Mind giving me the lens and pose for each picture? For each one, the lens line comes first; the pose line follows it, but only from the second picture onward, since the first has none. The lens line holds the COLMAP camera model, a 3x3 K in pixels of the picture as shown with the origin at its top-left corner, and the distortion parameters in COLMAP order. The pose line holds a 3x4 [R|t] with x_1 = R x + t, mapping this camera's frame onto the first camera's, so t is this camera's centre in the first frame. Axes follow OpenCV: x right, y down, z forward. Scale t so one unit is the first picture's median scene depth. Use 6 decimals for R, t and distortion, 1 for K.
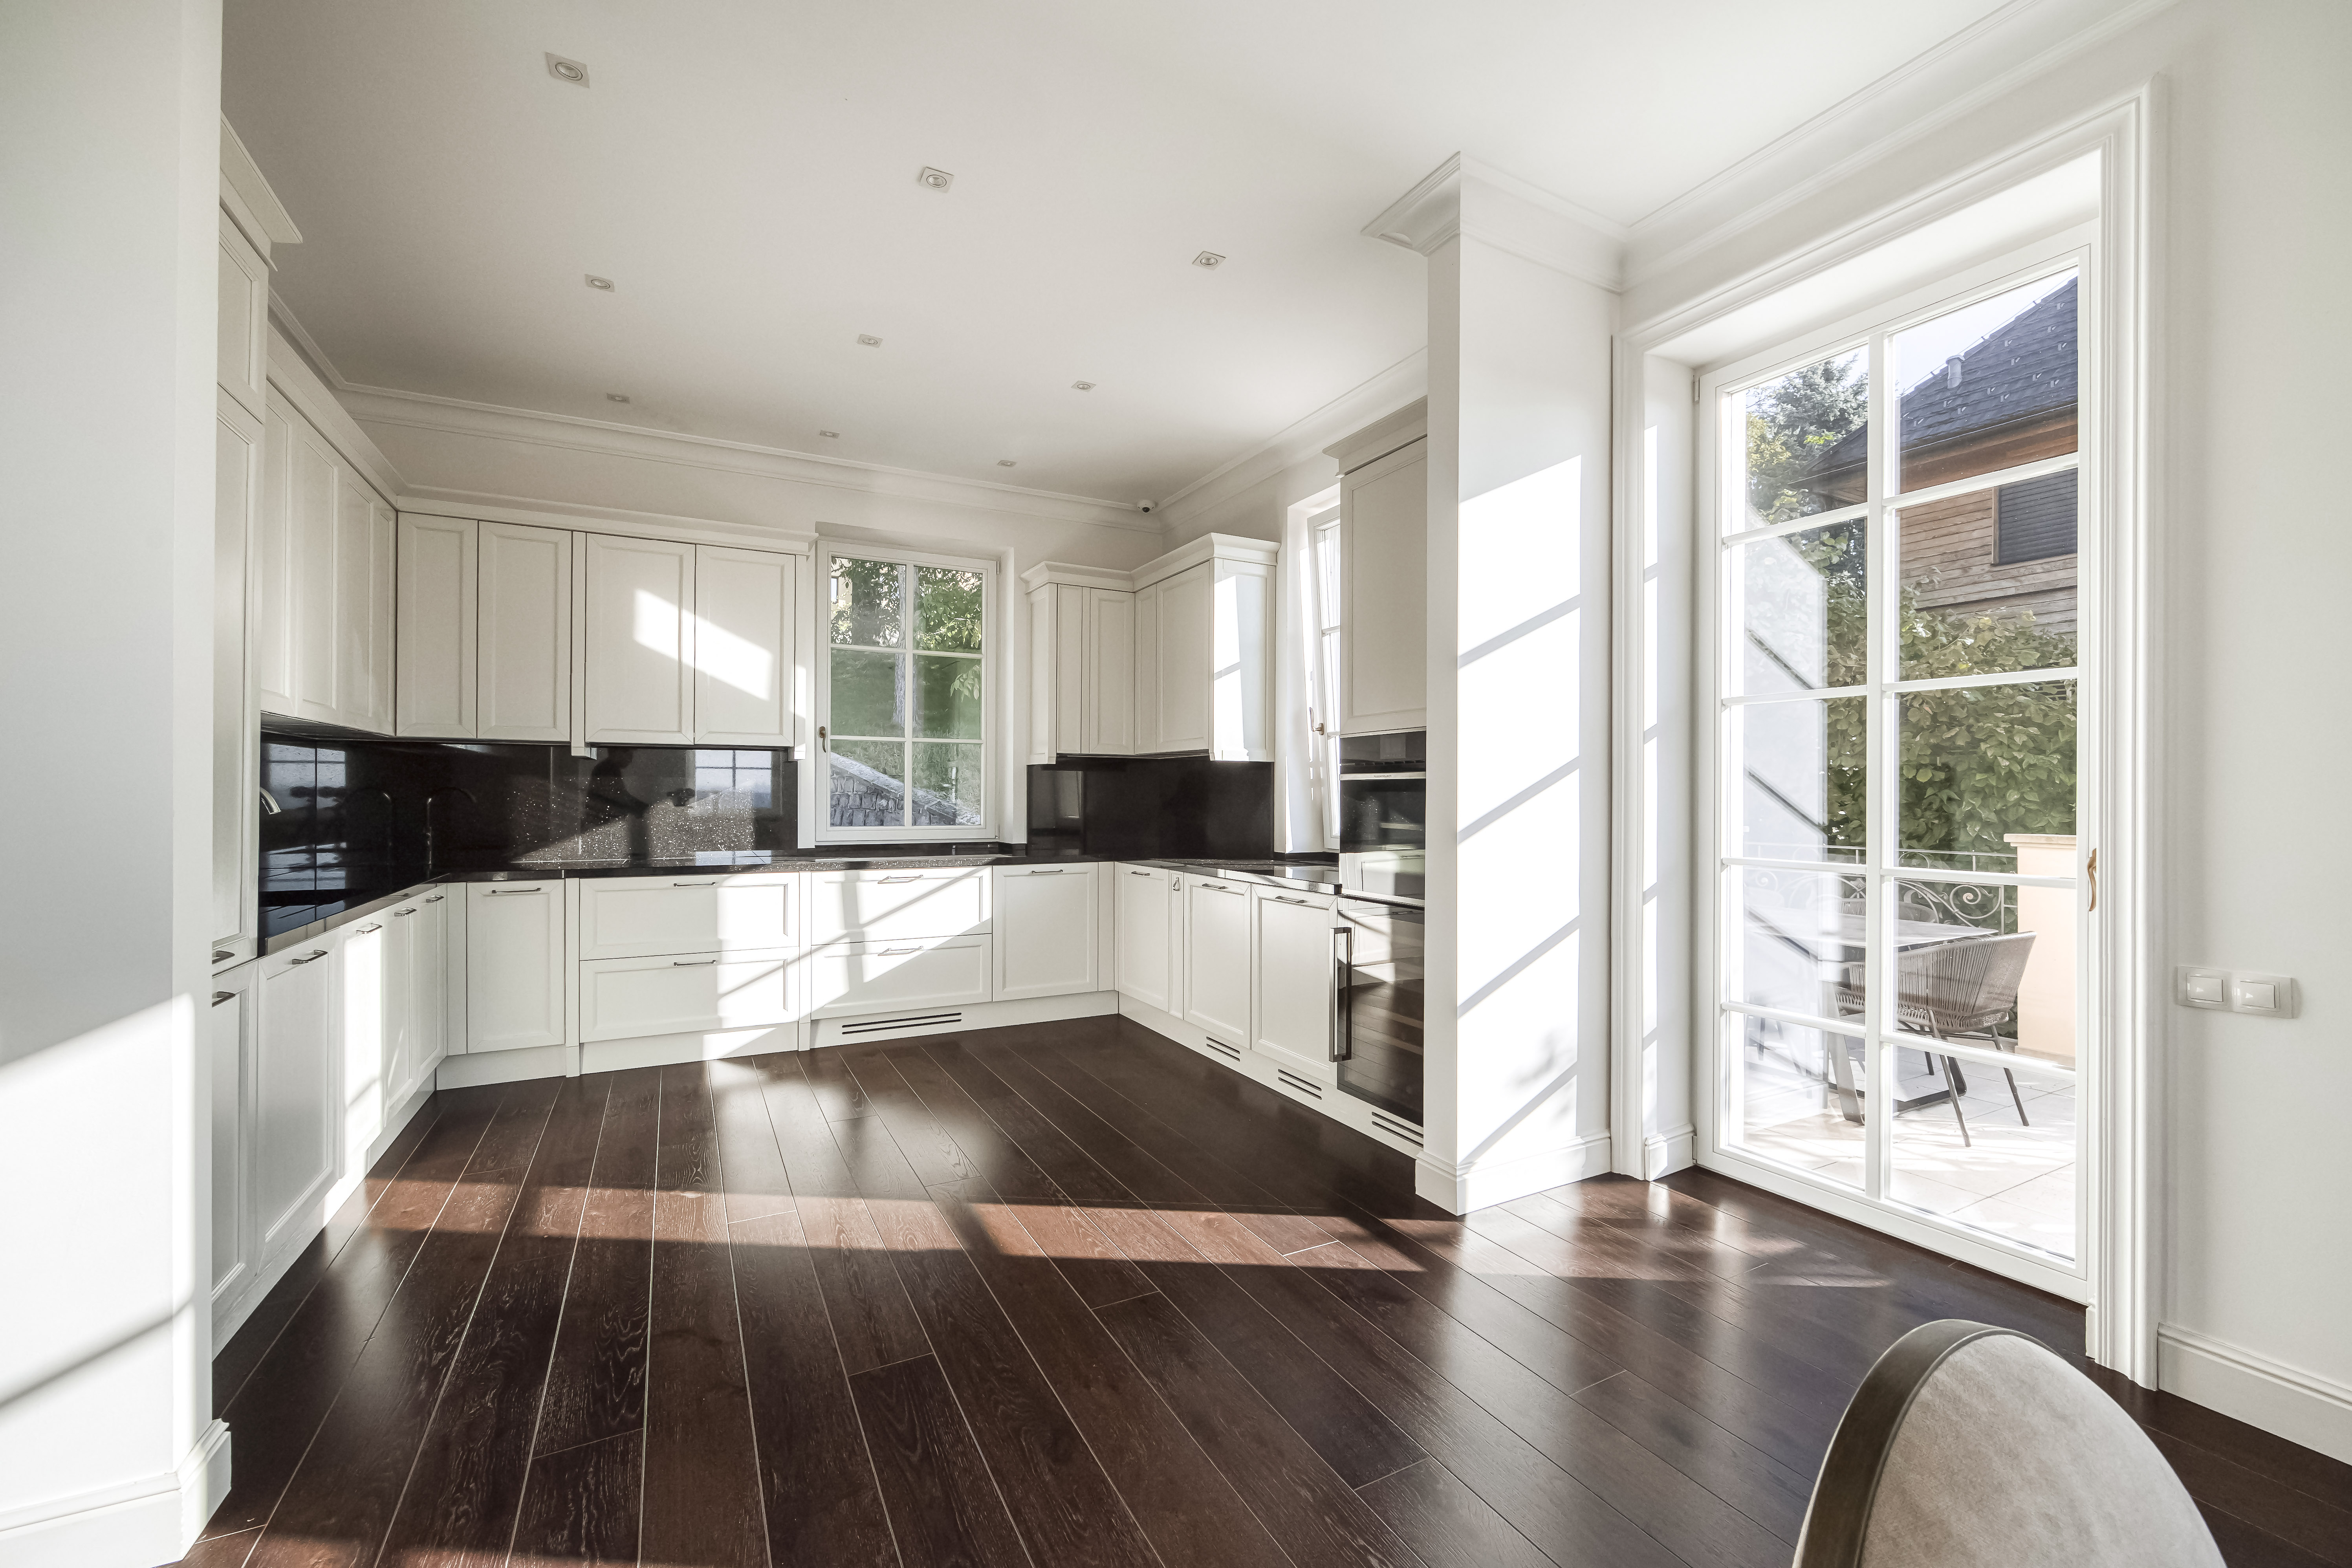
lens RADIAL K [[922.0, 0, 1192.9], [0, 922.0, 785.1], [0, 0, 1]] dist [-0.001377, -0.001413]
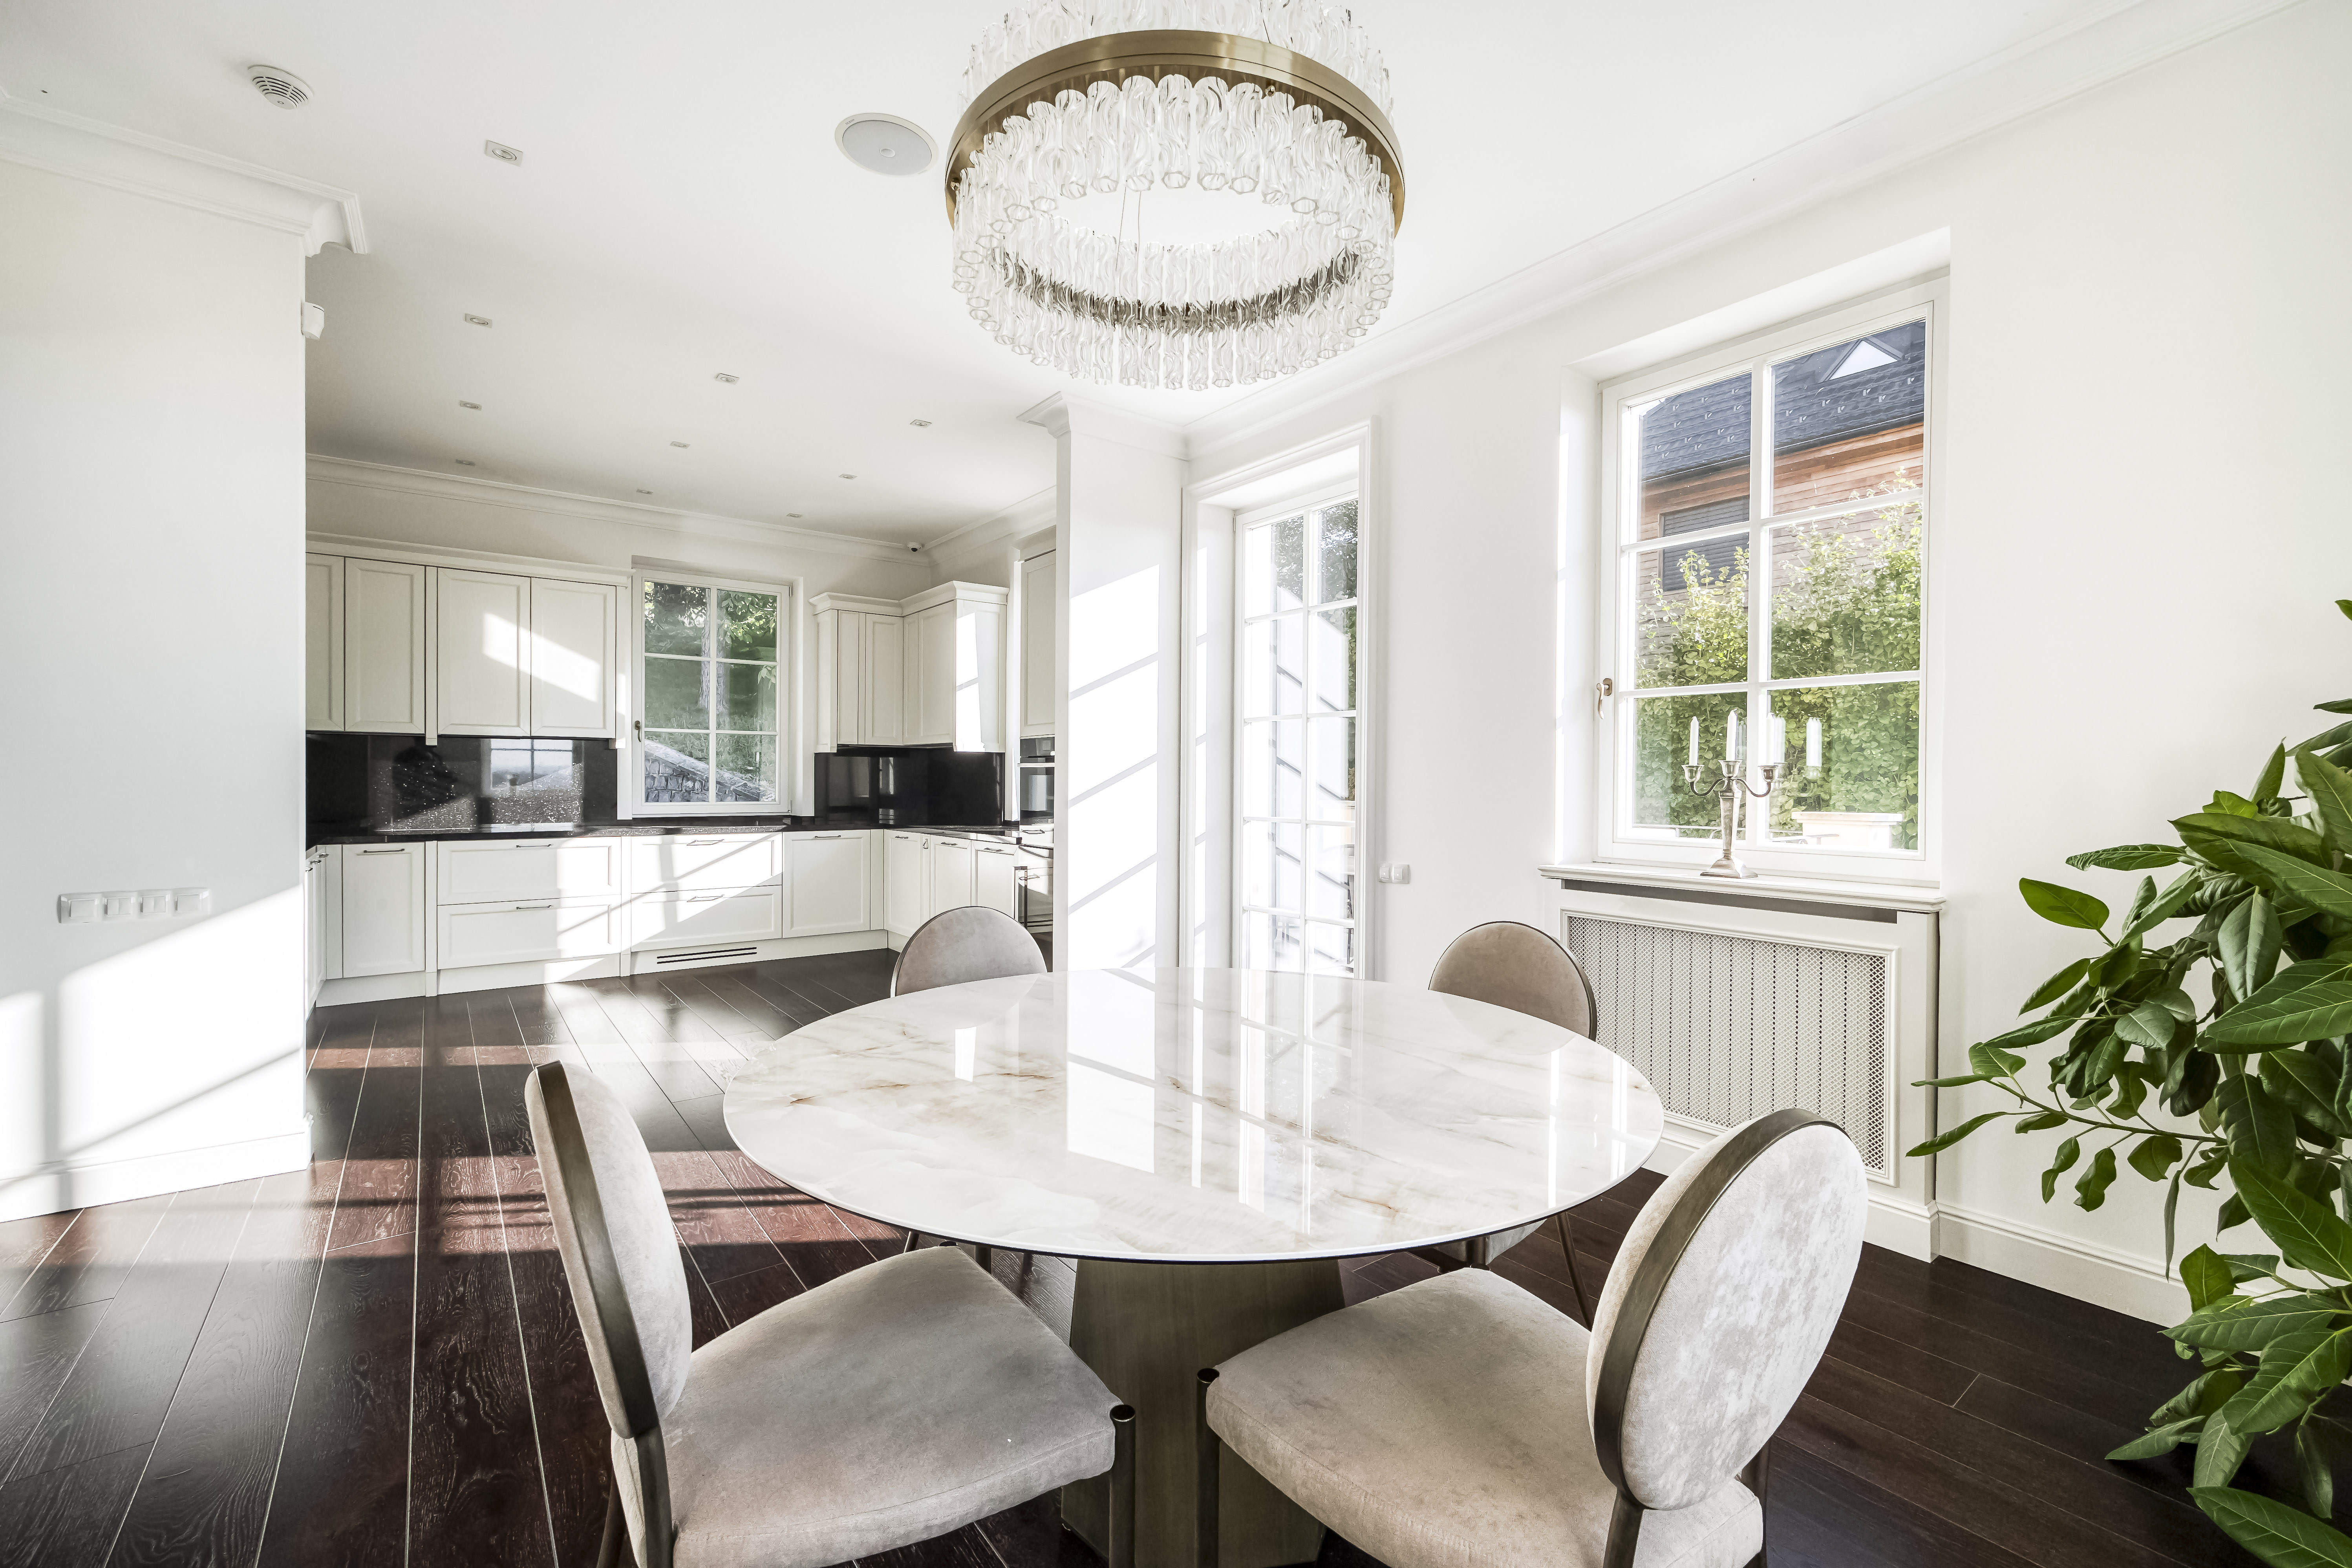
lens RADIAL K [[922.1, 0, 1188.8], [0, 922.1, 780.8], [0, 0, 1]] dist [-0.001377, -0.001413]
pose [[0.985073, 0.001437, 0.172131, 0.136917], [-0.003893, 0.999895, 0.013934, -0.004130], [-0.172093, -0.014396, 0.984975, -0.413762]]
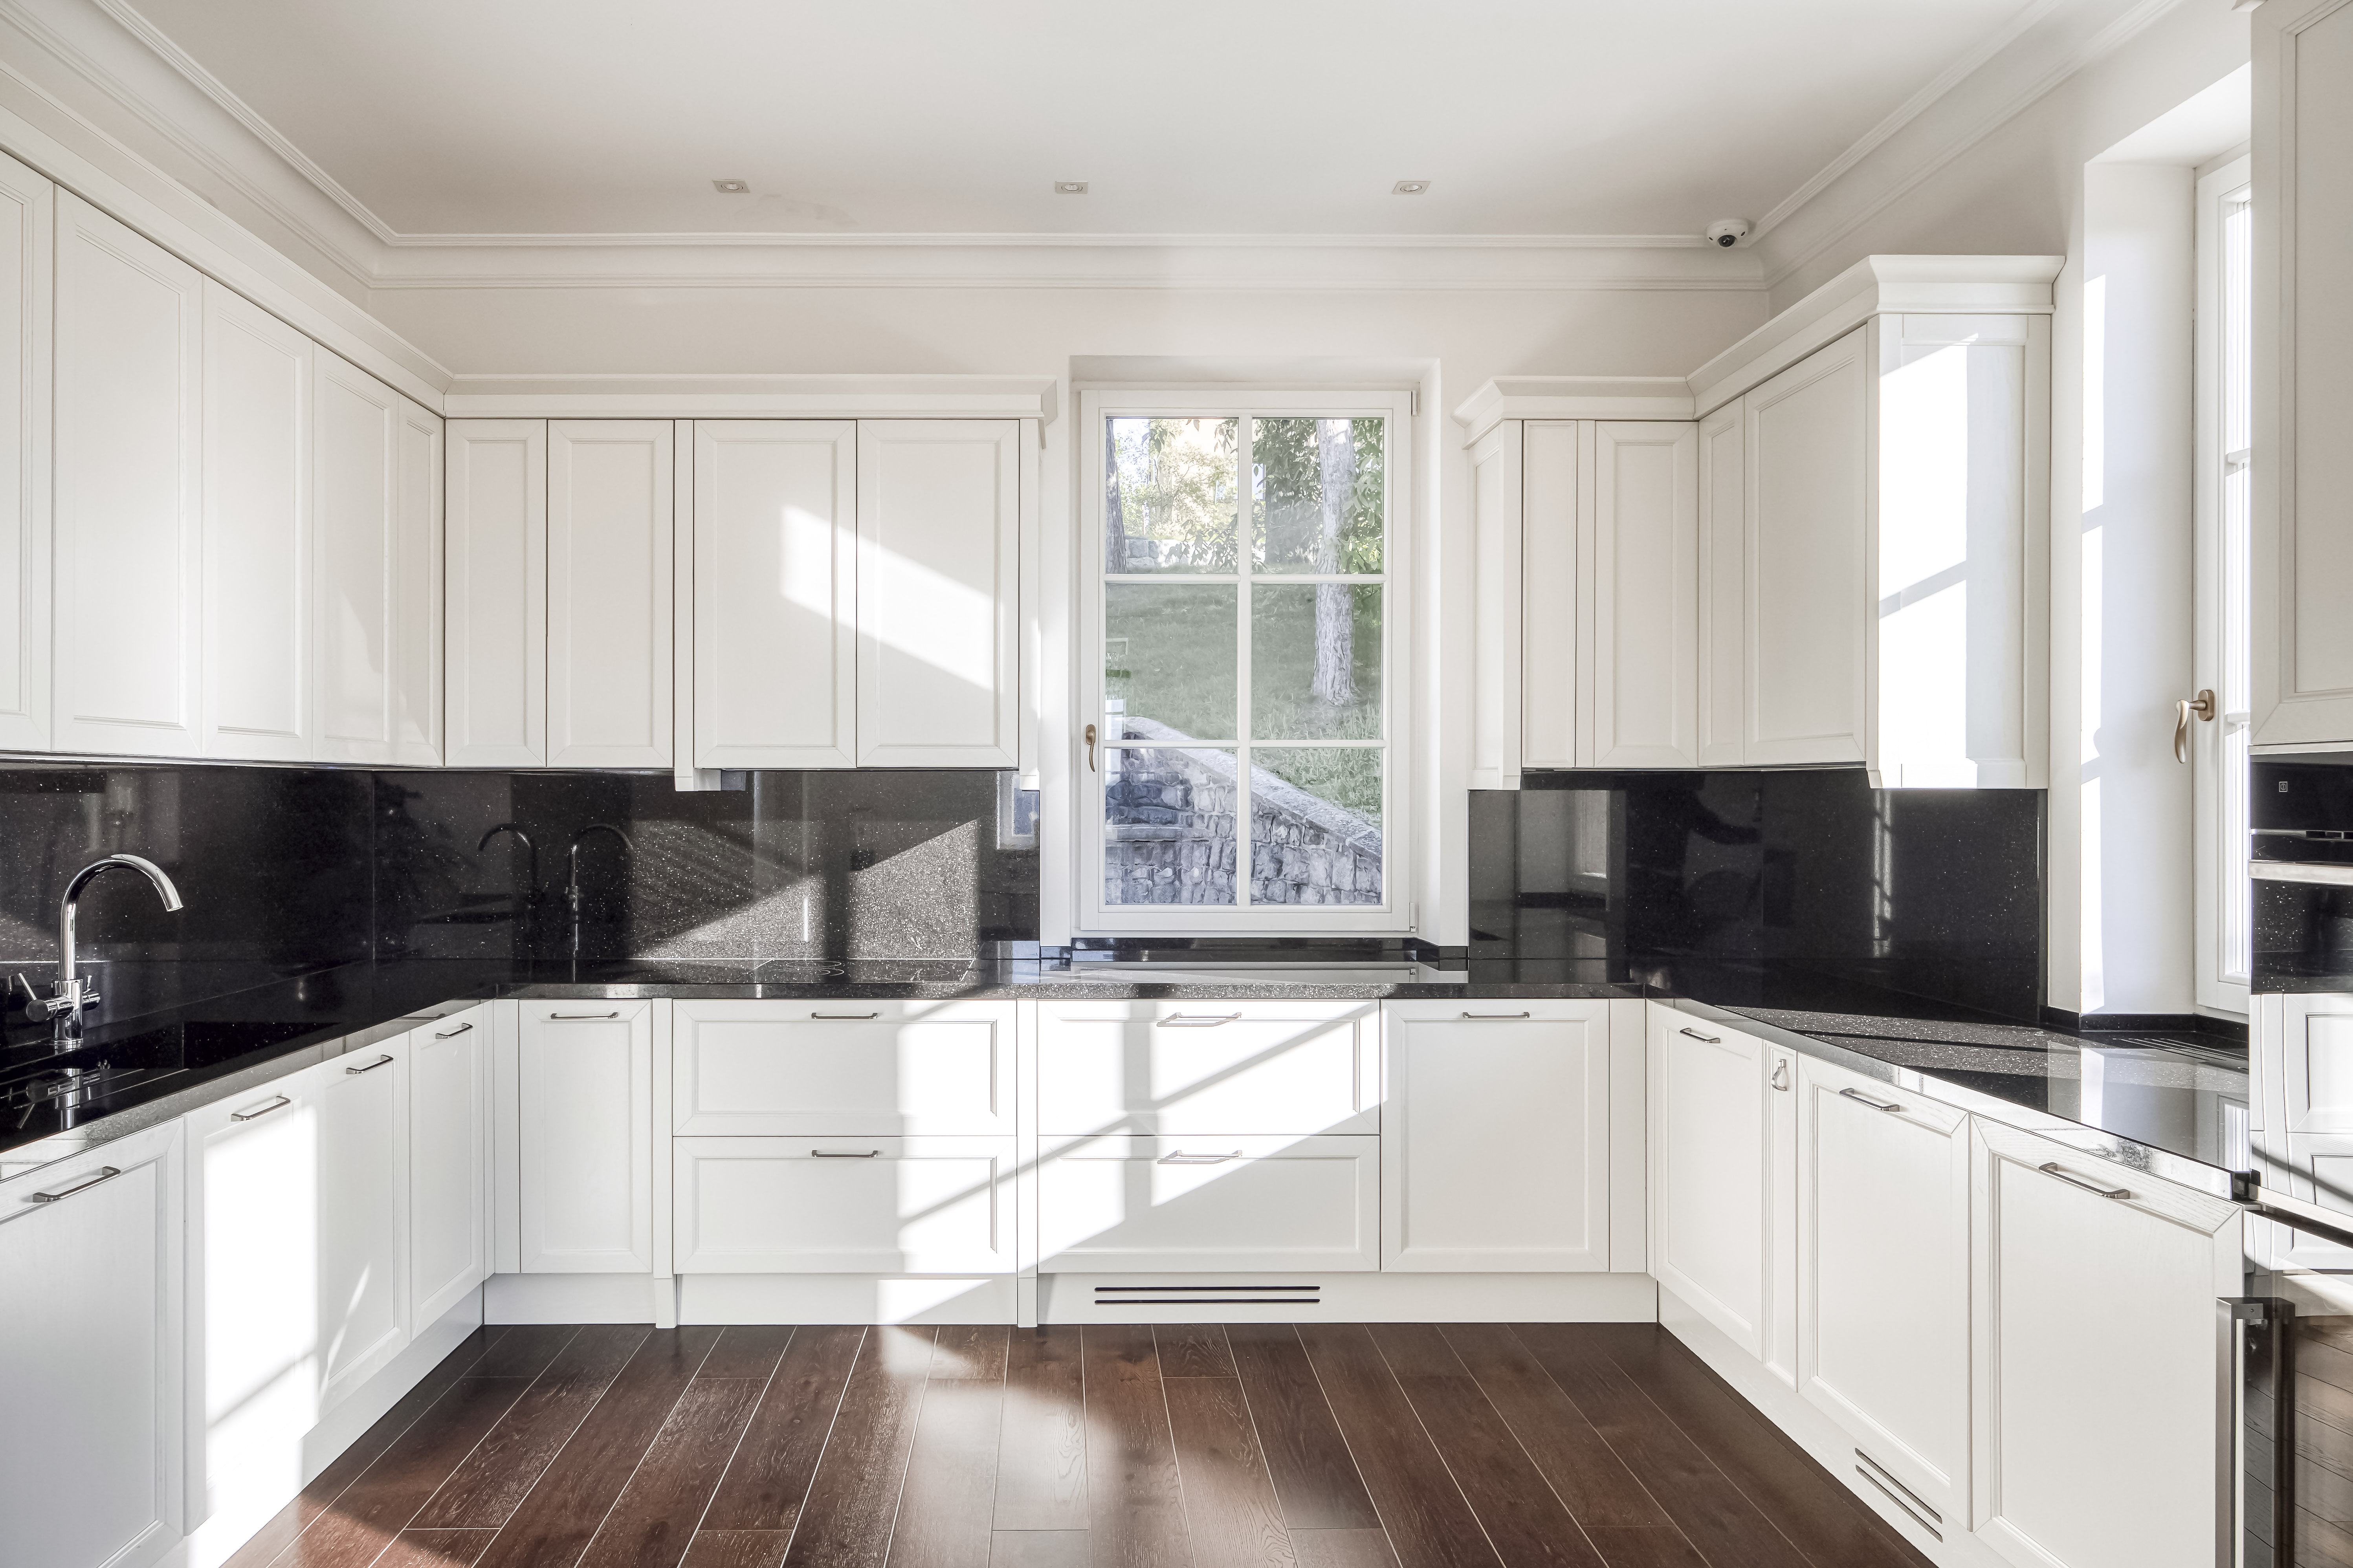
lens RADIAL K [[1520.8, 0, 1086.4], [0, 1520.8, 793.7], [0, 0, 1]] dist [-0.009103, 0.009927]
pose [[0.882501, 0.000420, -0.470311, 0.032941], [0.003062, 0.999973, 0.006638, -0.034508], [0.470301, -0.007298, 0.882476, 0.232887]]
